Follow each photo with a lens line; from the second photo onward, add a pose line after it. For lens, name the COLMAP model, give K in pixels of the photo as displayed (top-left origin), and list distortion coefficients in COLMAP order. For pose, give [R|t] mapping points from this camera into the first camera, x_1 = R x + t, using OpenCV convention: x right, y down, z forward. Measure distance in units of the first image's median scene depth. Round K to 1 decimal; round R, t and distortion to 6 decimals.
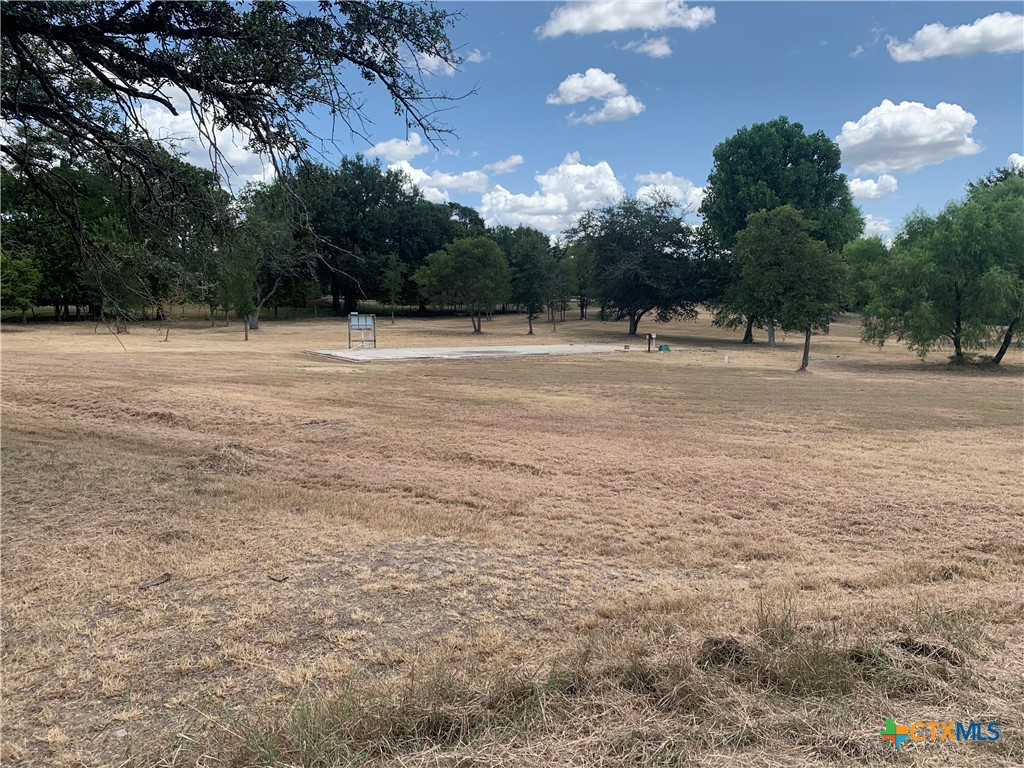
lens RADIAL K [[788.0, 0, 520.5], [0, 788.0, 371.5], [0, 0, 1]] dist [0.021908, -0.009227]
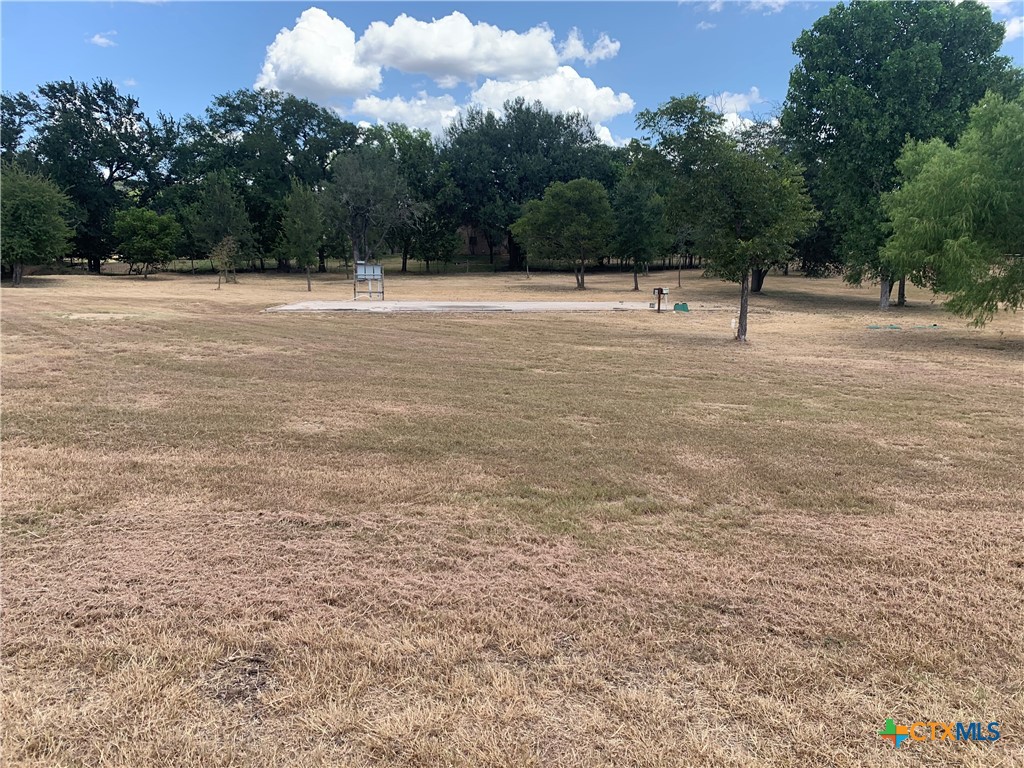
lens RADIAL K [[788.0, 0, 520.5], [0, 788.0, 371.5], [0, 0, 1]] dist [0.021908, -0.009227]
pose [[0.919426, 0.058900, -0.388828, 0.269545], [-0.039907, 0.997590, 0.056753, -0.004509], [0.391234, -0.036663, 0.919561, 0.182974]]
